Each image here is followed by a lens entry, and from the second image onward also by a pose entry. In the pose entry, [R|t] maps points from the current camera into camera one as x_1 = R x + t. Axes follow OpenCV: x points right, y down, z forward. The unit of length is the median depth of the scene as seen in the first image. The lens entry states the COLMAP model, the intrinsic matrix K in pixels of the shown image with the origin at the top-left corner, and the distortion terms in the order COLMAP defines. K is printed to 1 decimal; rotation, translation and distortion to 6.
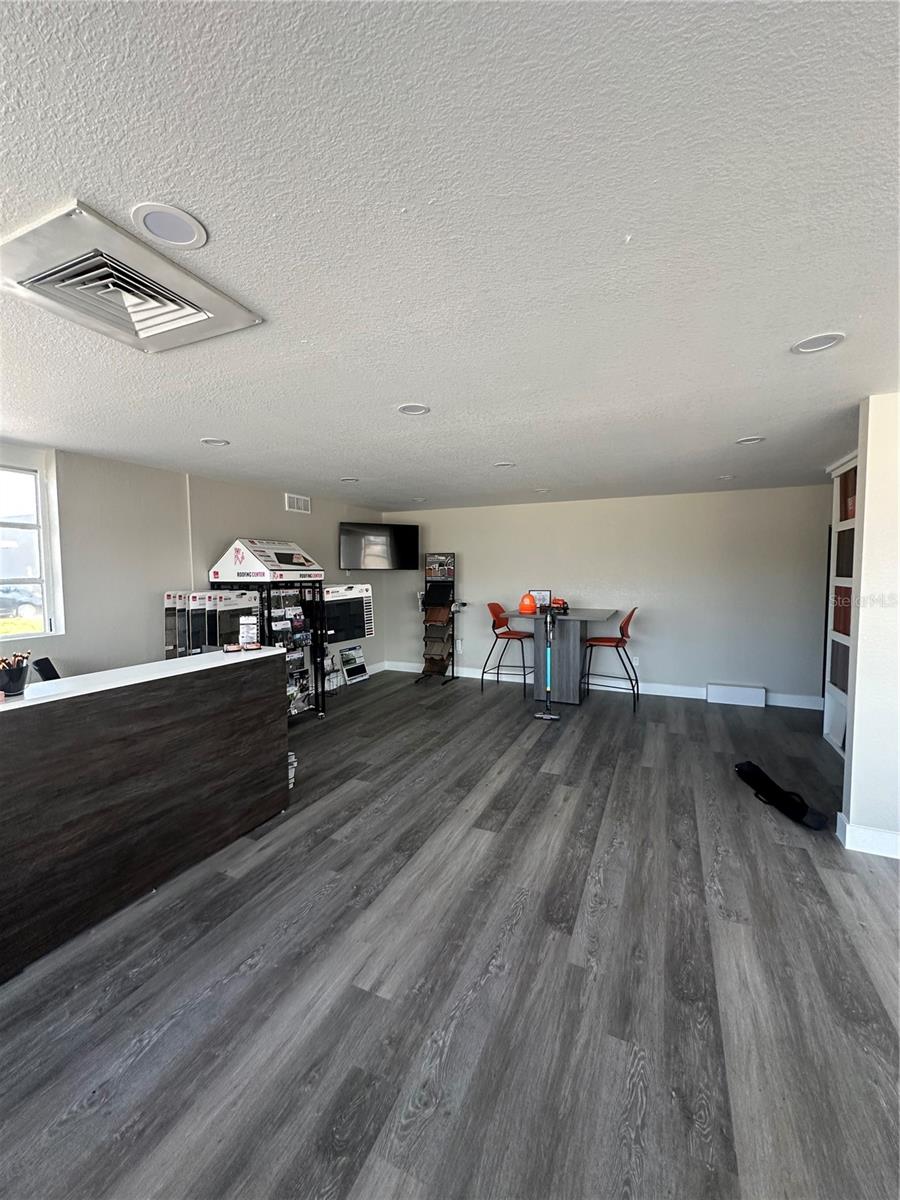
lens RADIAL K [[472.3, 0, 450.0], [0, 472.3, 600.0], [0, 0, 1]] dist [-0.000148, -0.000121]
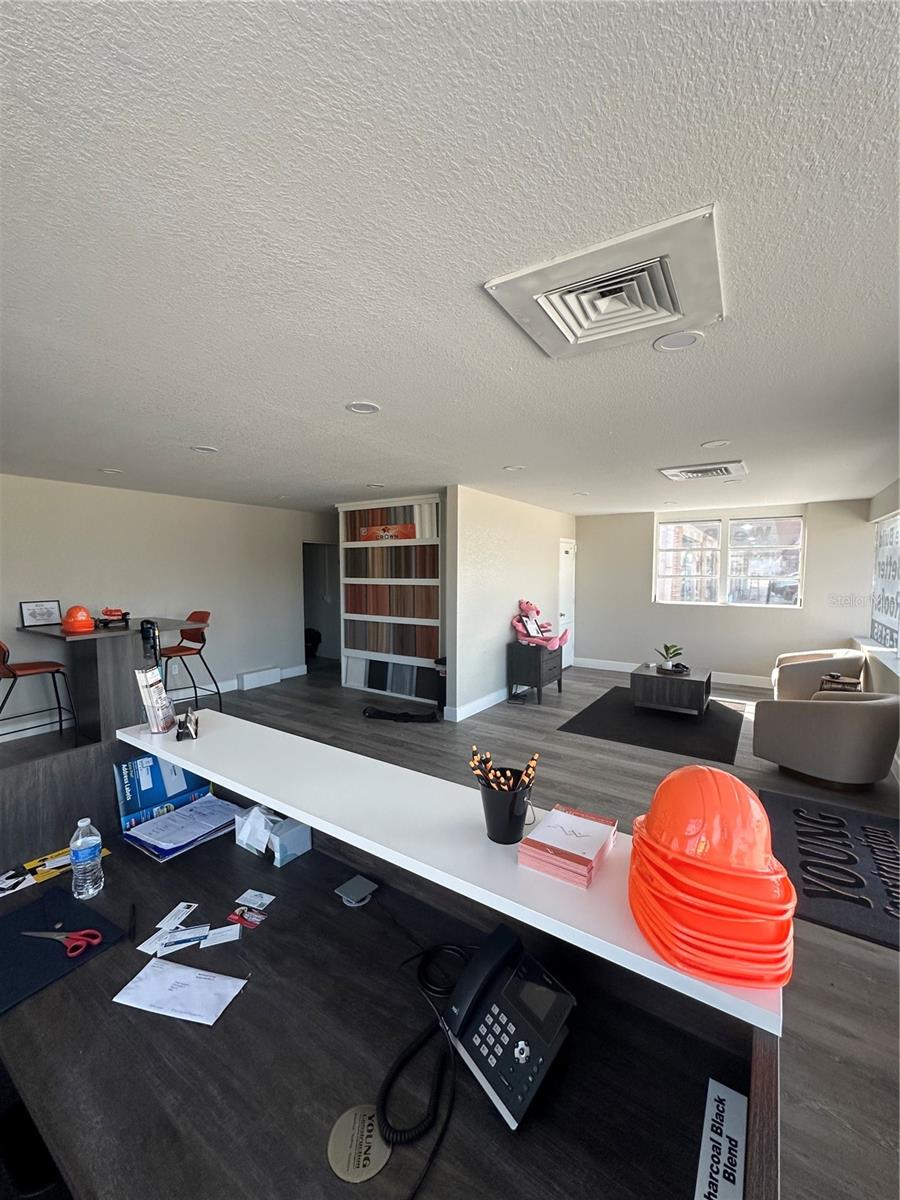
lens RADIAL K [[472.3, 0, 450.0], [0, 472.3, 600.0], [0, 0, 1]] dist [-0.000148, -0.000121]
pose [[0.165119, -0.057588, 0.984591, -0.484627], [0.057843, 0.997141, 0.048621, -0.025860], [-0.984576, 0.048923, 0.167978, 0.331702]]
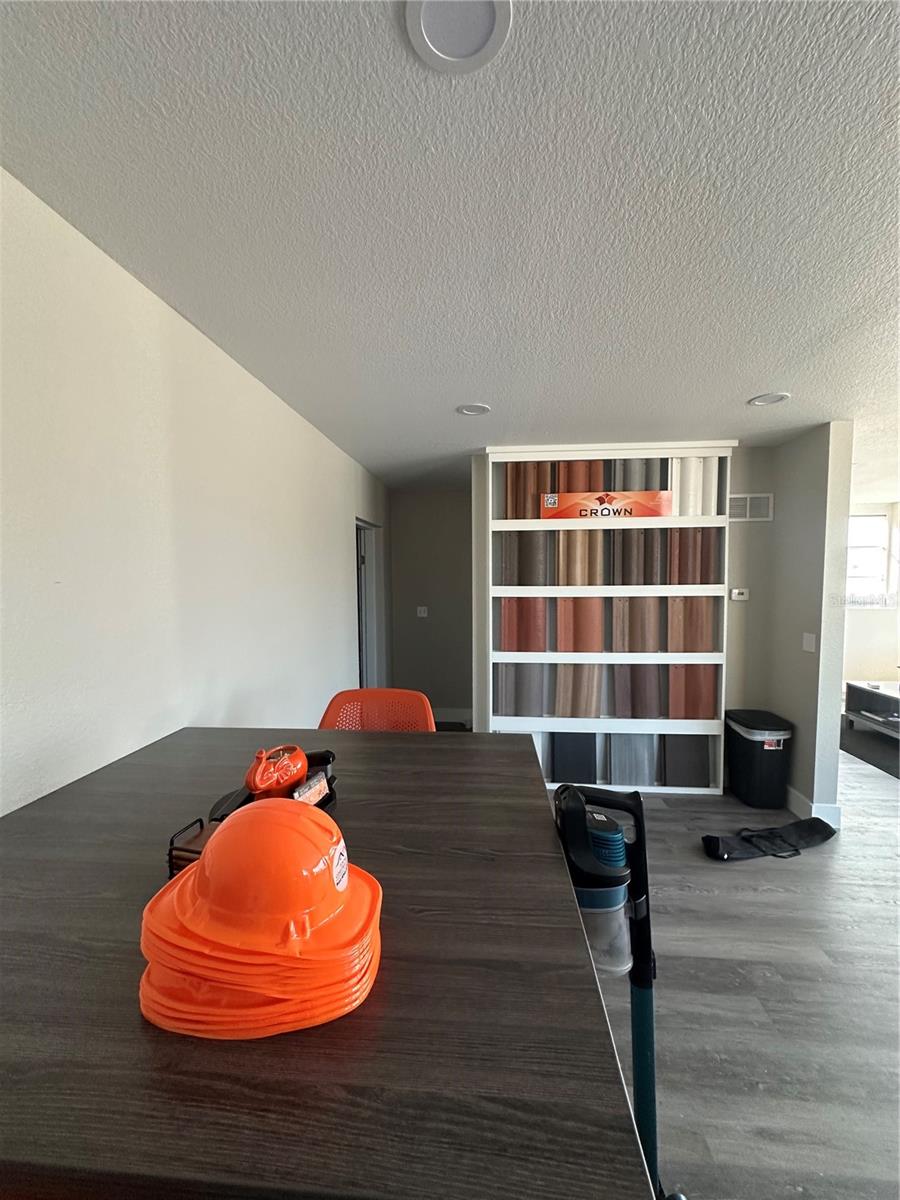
lens RADIAL K [[472.3, 0, 450.0], [0, 472.3, 600.0], [0, 0, 1]] dist [-0.000148, -0.000121]
pose [[-0.333499, -0.009753, 0.942700, 0.056166], [0.058966, 0.997773, 0.031183, -0.043228], [-0.940905, 0.065986, -0.332181, 1.055339]]
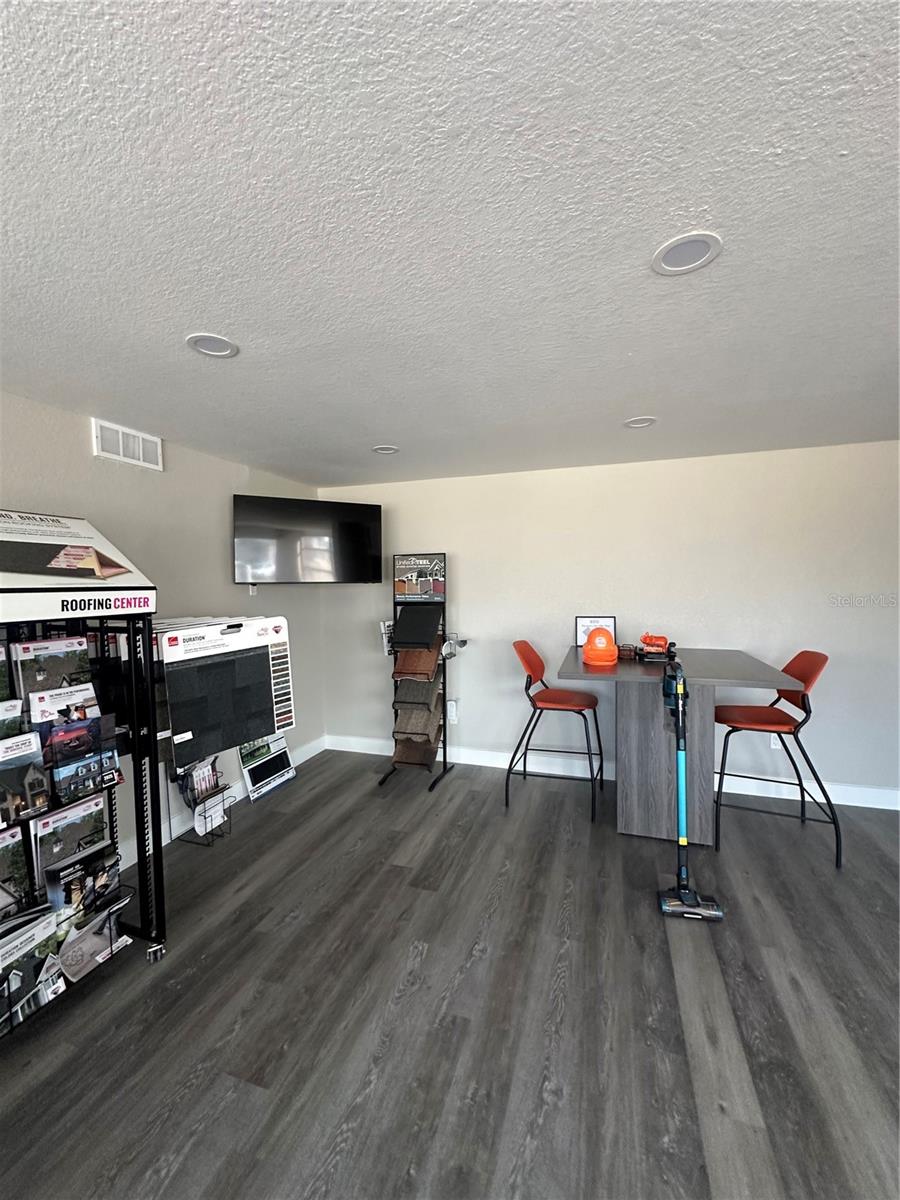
lens RADIAL K [[487.8, 0, 450.0], [0, 487.8, 600.0], [0, 0, 1]] dist [-0.000886, -0.000046]
pose [[0.994528, -0.013237, 0.103629, -0.058304], [0.015744, 0.999602, -0.023414, -0.035651], [-0.103278, 0.024917, 0.994340, 0.512584]]
